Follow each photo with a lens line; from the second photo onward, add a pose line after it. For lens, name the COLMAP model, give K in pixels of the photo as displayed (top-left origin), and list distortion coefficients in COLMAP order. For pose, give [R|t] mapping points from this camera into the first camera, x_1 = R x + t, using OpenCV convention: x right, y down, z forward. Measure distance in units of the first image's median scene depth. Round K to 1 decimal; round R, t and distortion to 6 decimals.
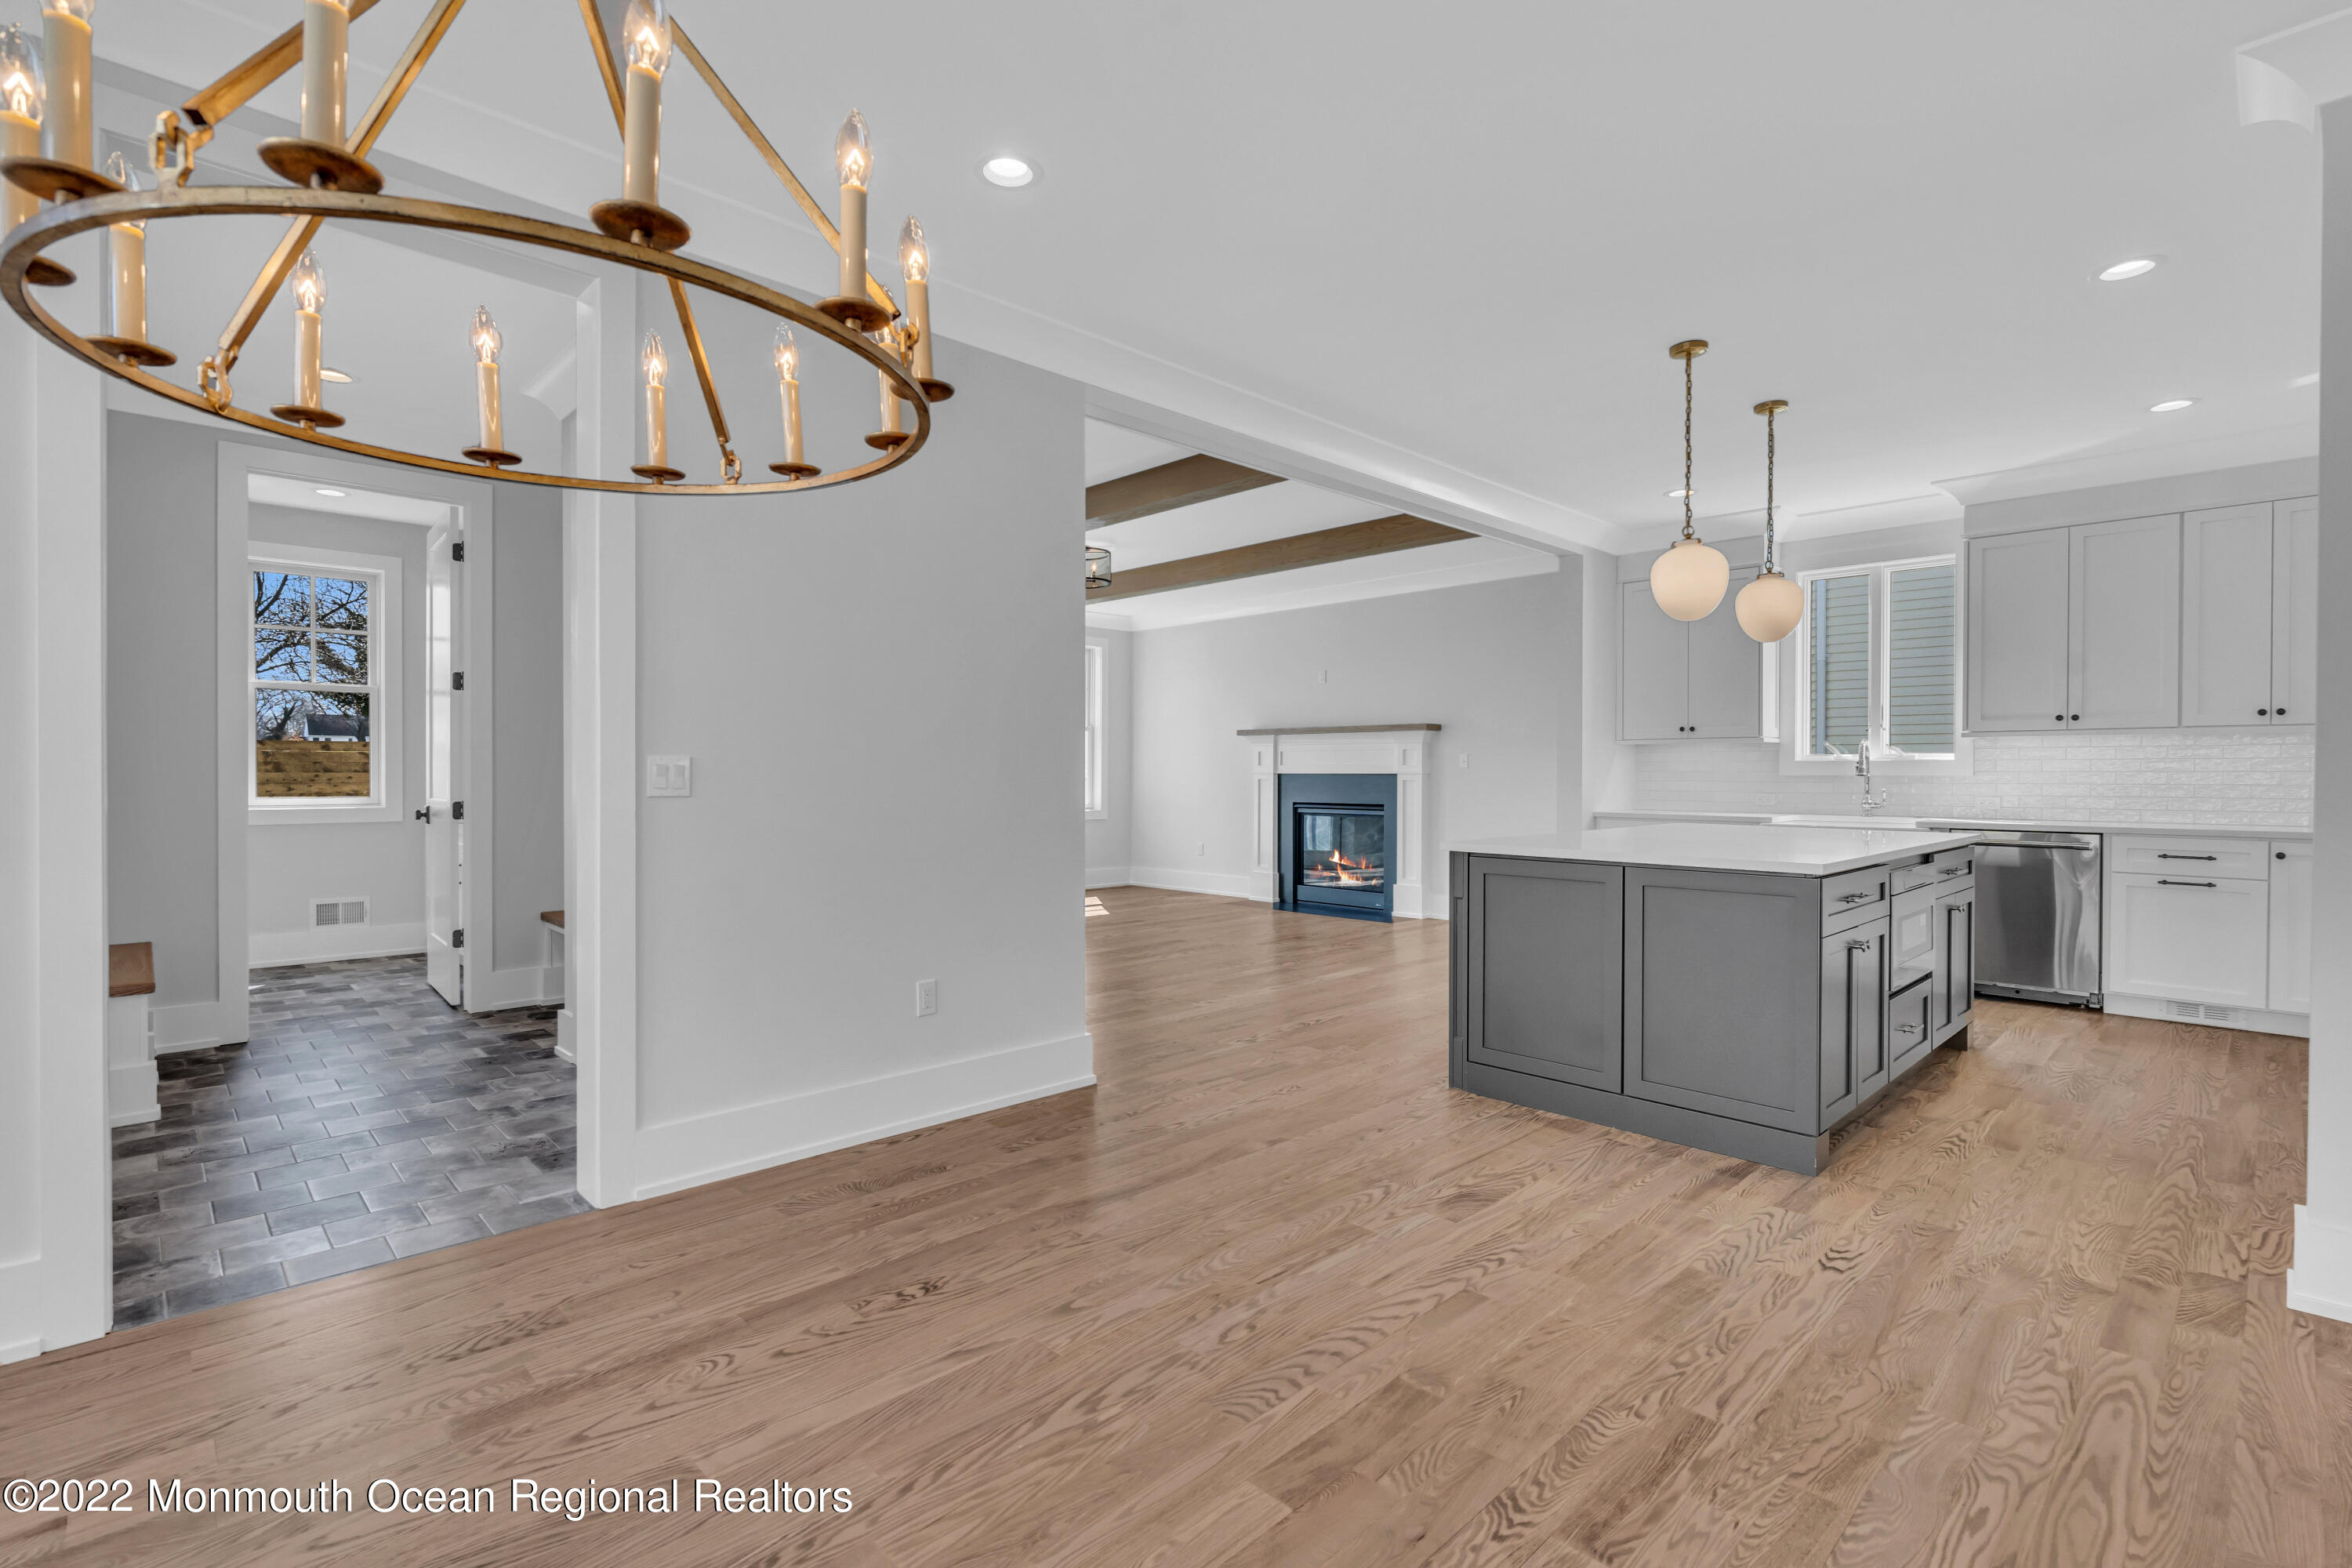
lens RADIAL K [[1063.9, 0, 1166.0], [0, 1063.9, 781.4], [0, 0, 1]] dist [-0.002917, 0.001903]
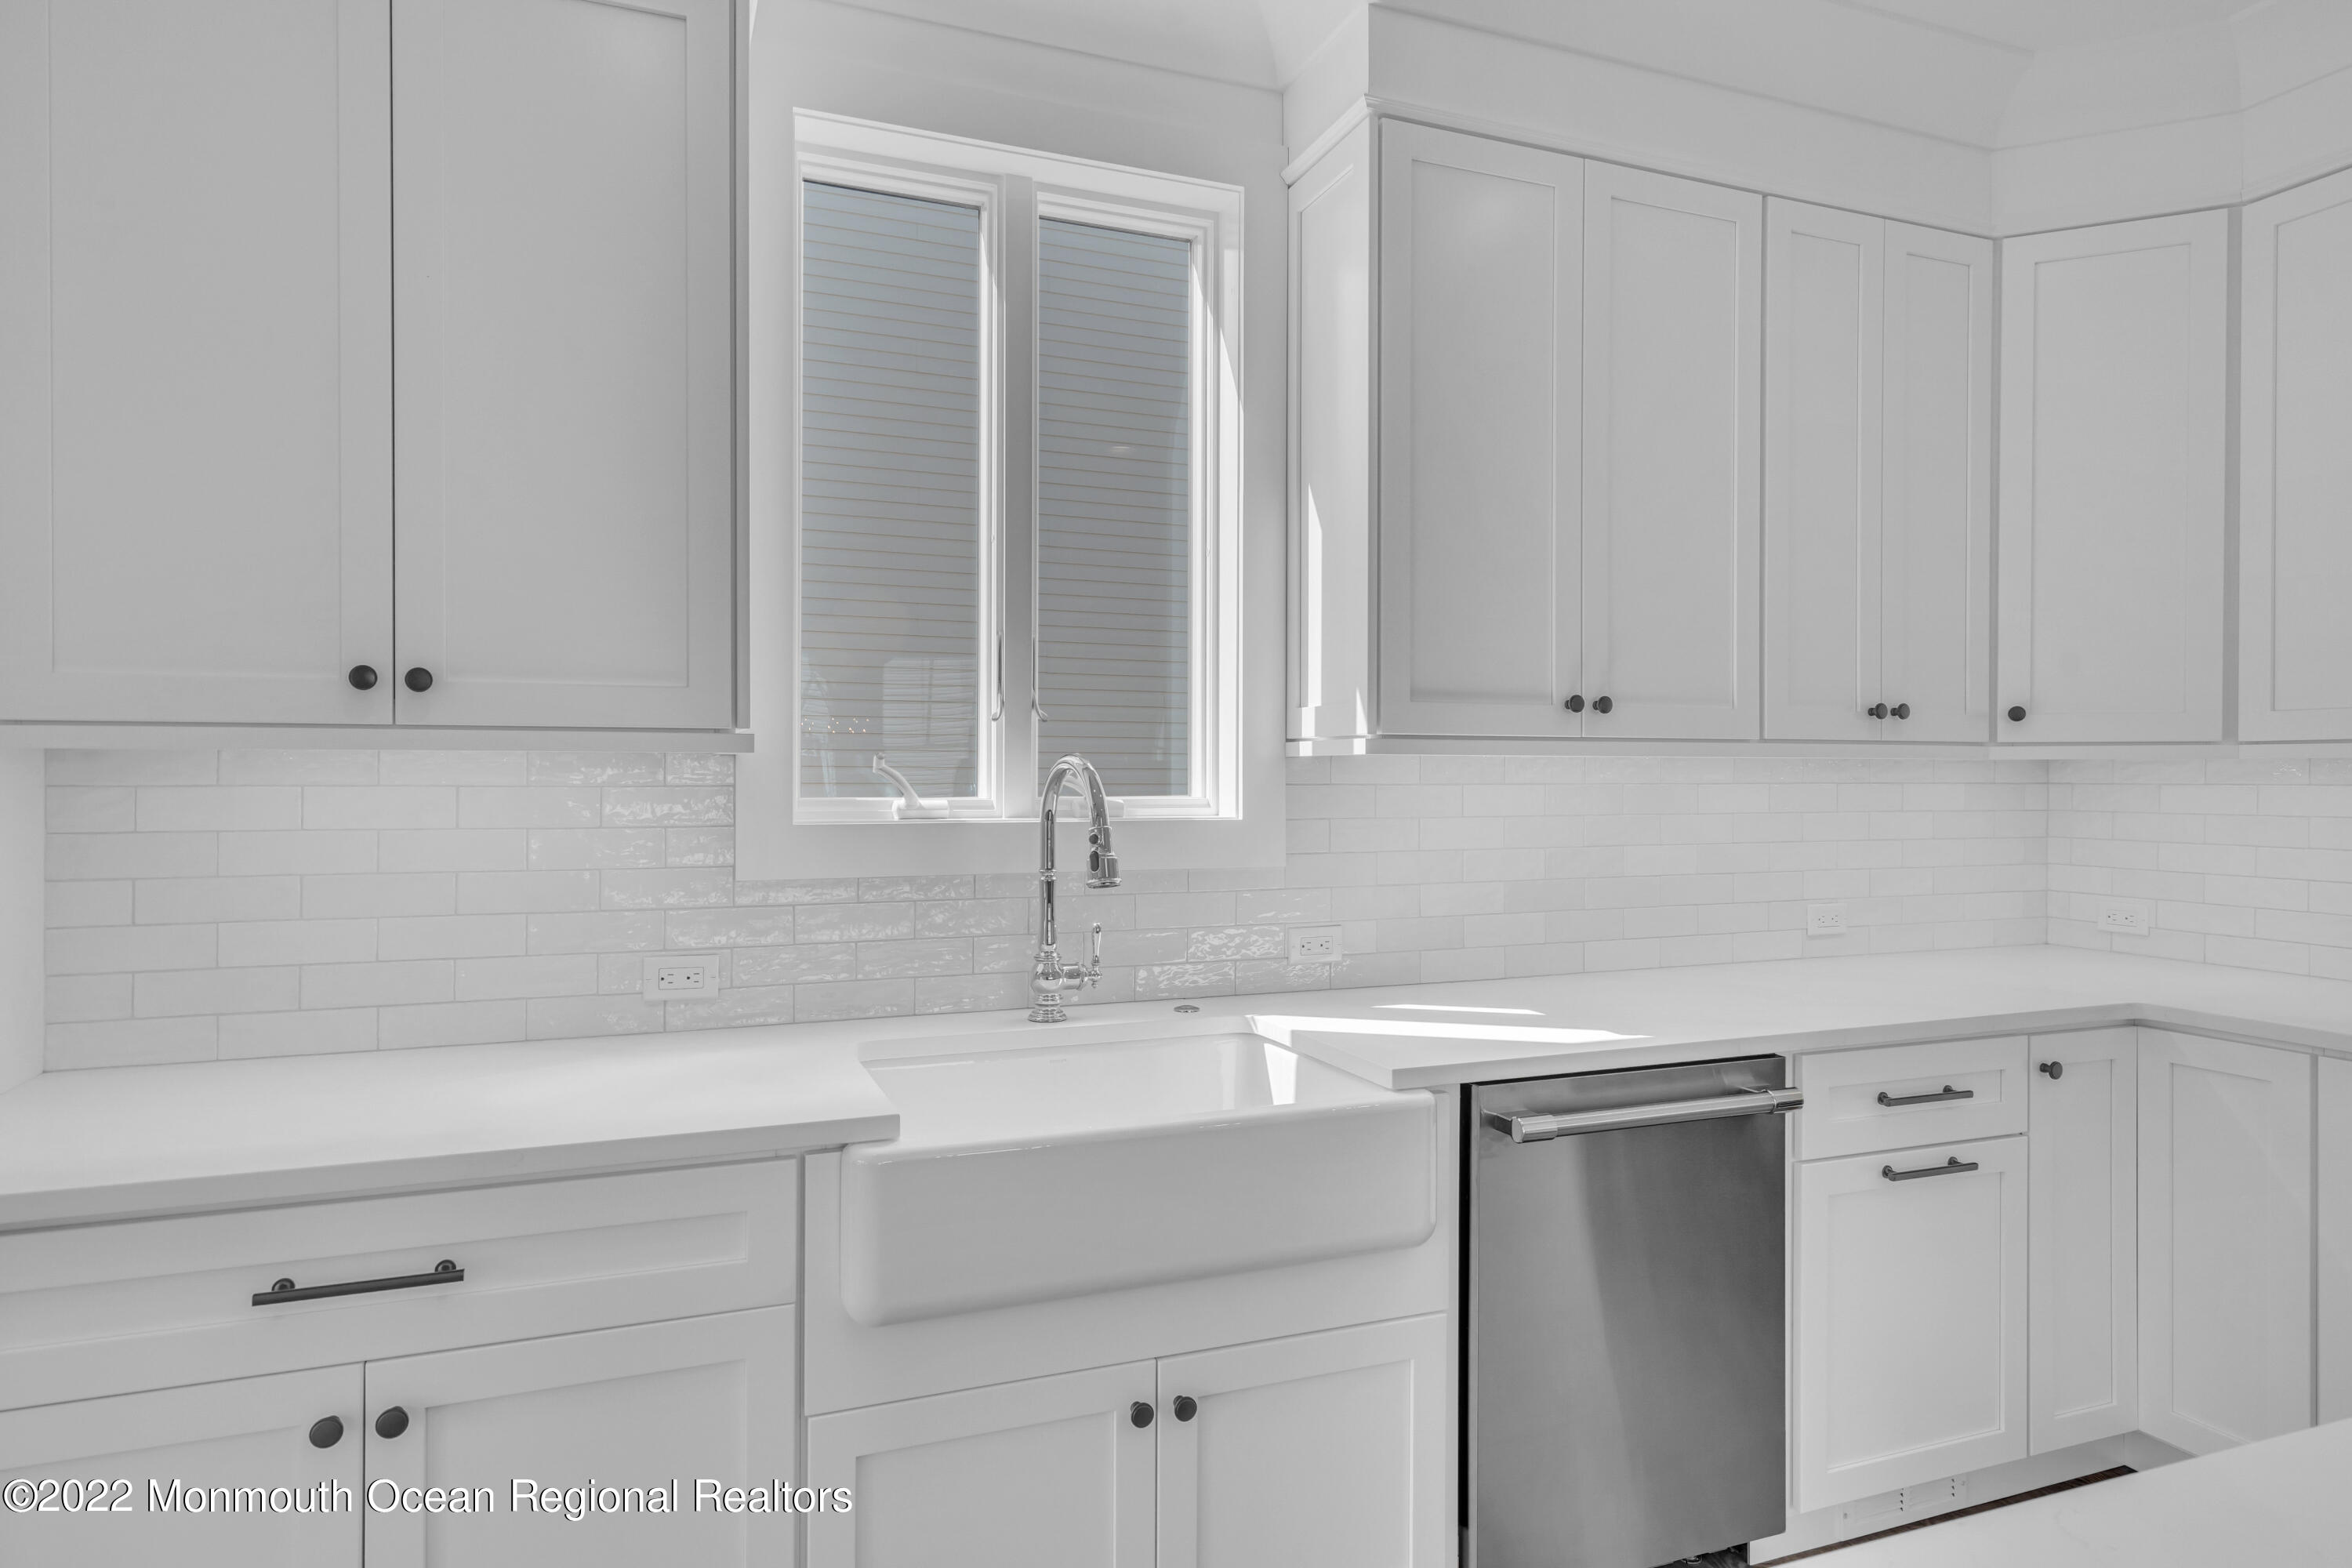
lens RADIAL K [[1372.2, 0, 1157.0], [0, 1372.2, 767.7], [0, 0, 1]] dist [0.006873, 0.000183]
pose [[0.364181, 0.000932, 0.931328, 0.359723], [0.005846, 0.999978, -0.003287, -0.036636], [-0.931310, 0.006642, 0.364167, 0.918696]]
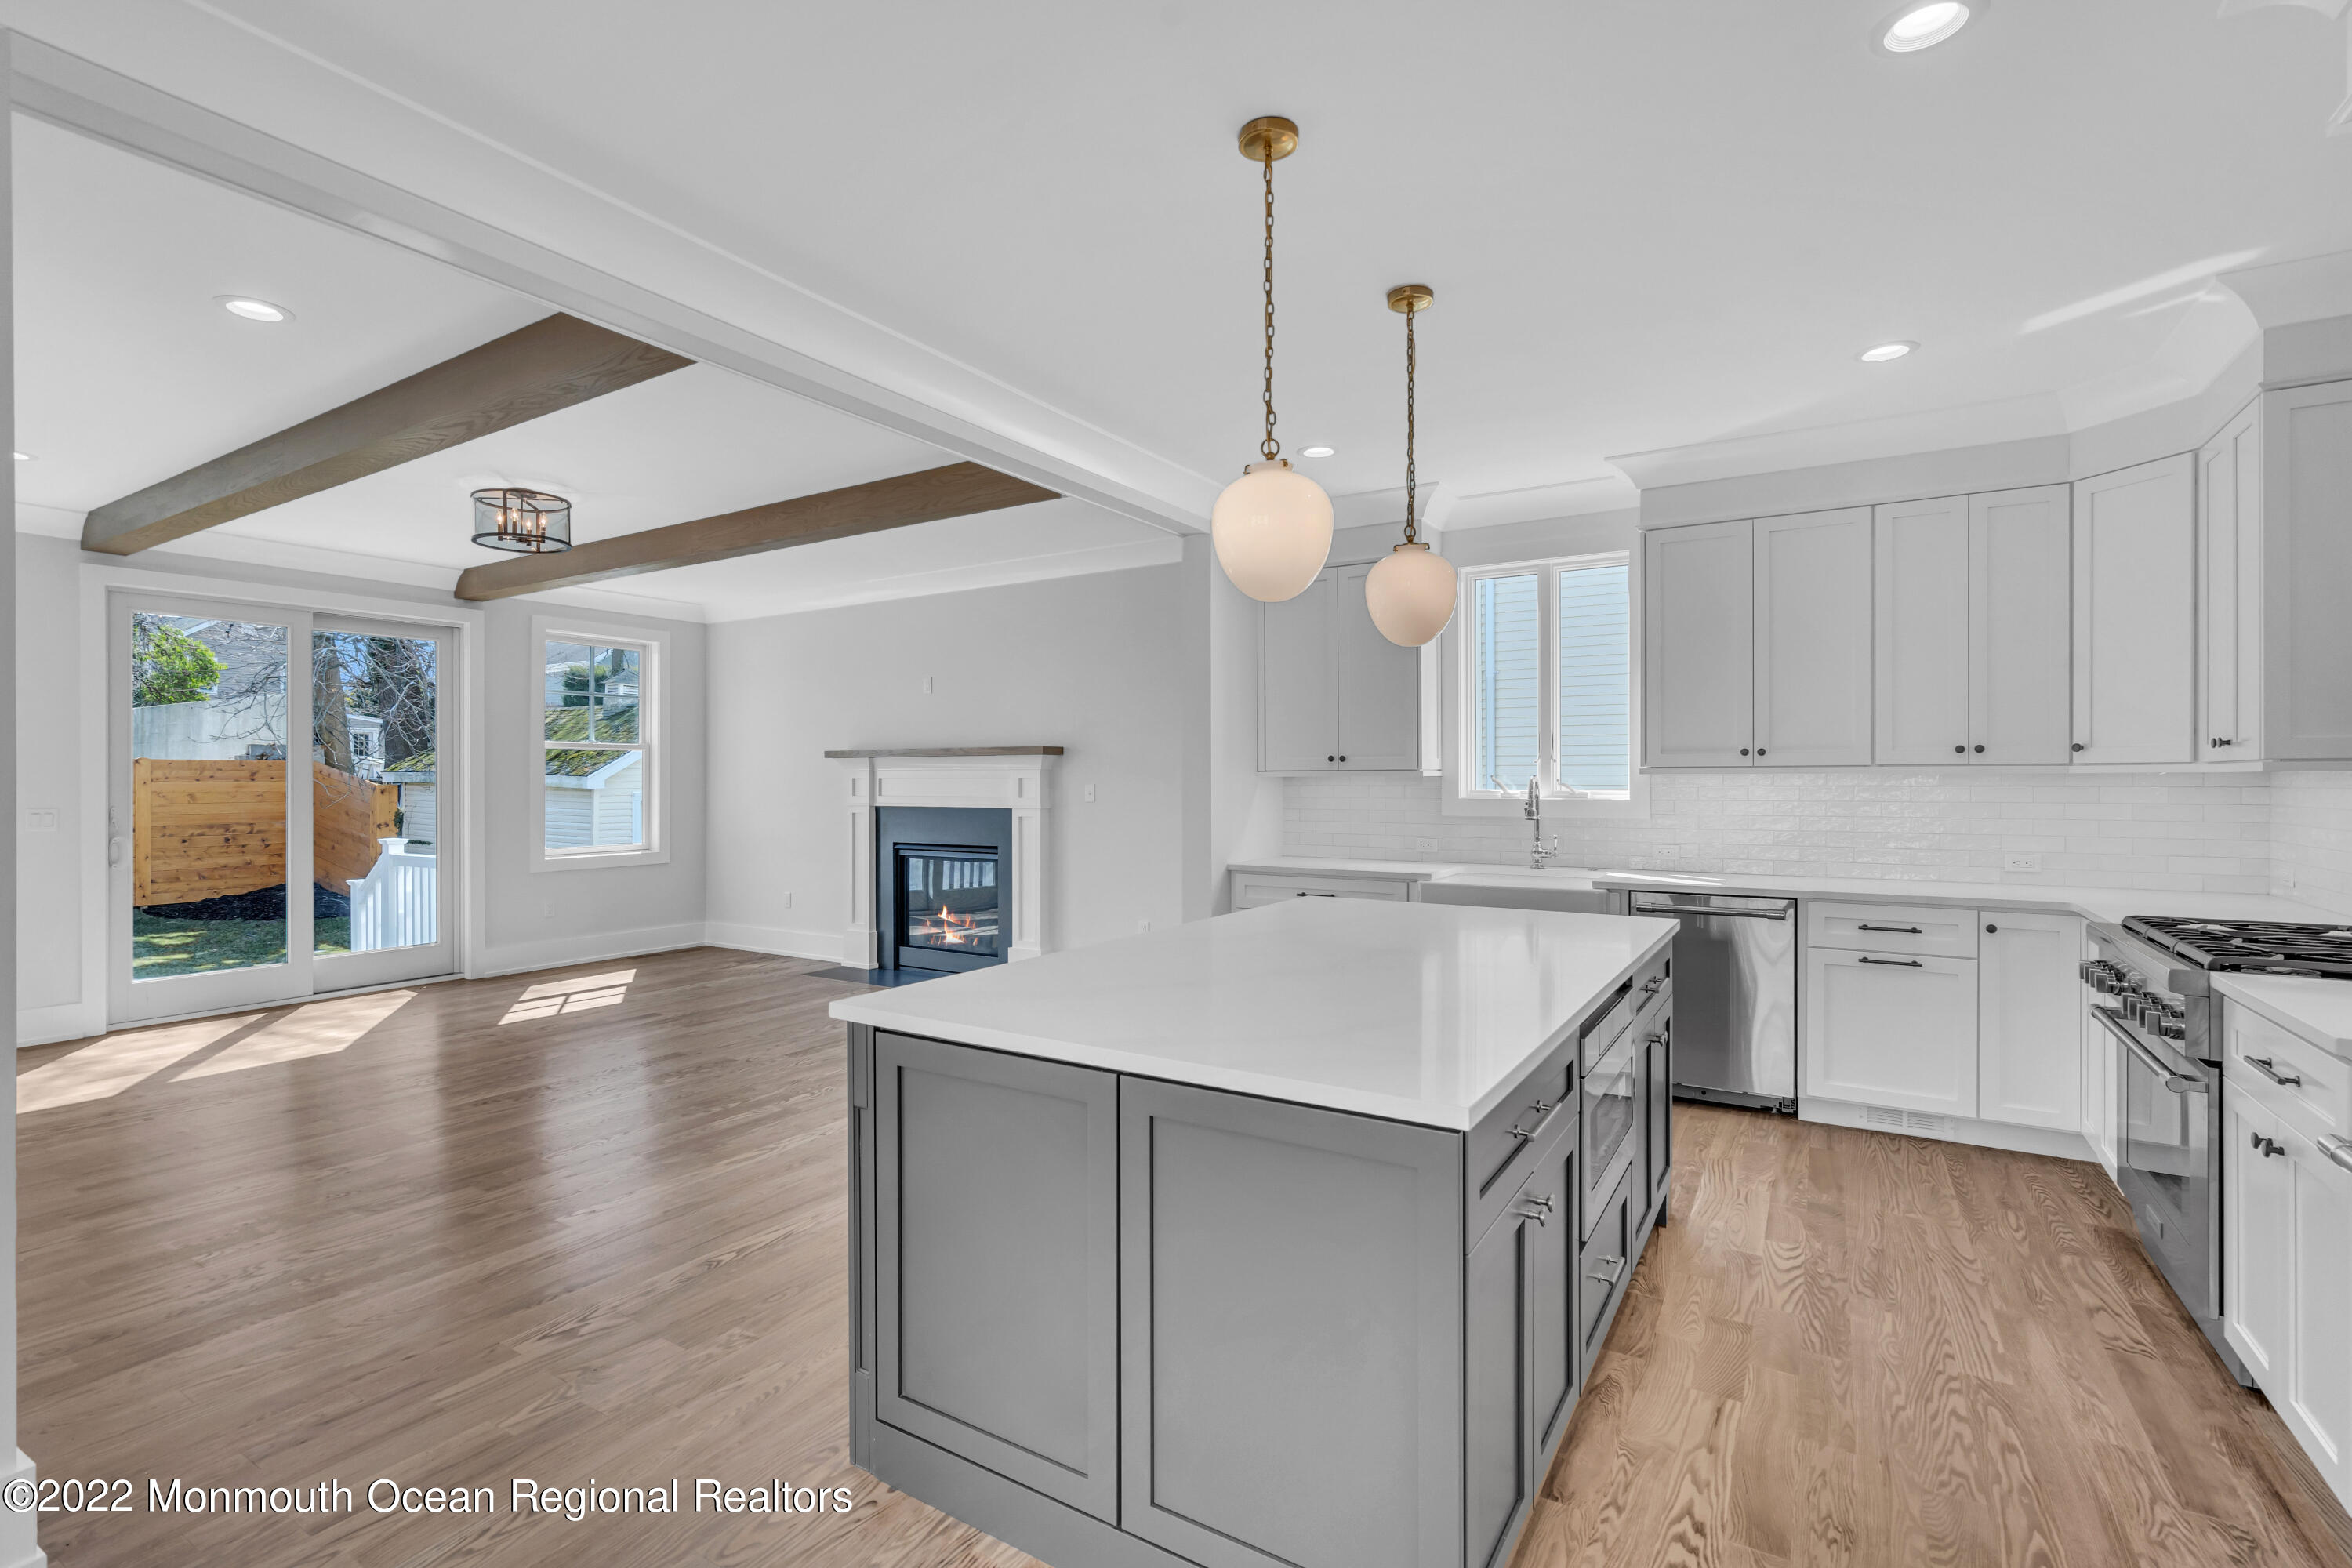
lens RADIAL K [[1063.9, 0, 1158.8], [0, 1063.9, 785.4], [0, 0, 1]] dist [-0.002917, 0.001903]
pose [[0.969792, -0.004419, 0.243894, 0.195179], [0.005235, 0.999983, -0.002697, -0.032850], [-0.243878, 0.003892, 0.969798, 0.302959]]
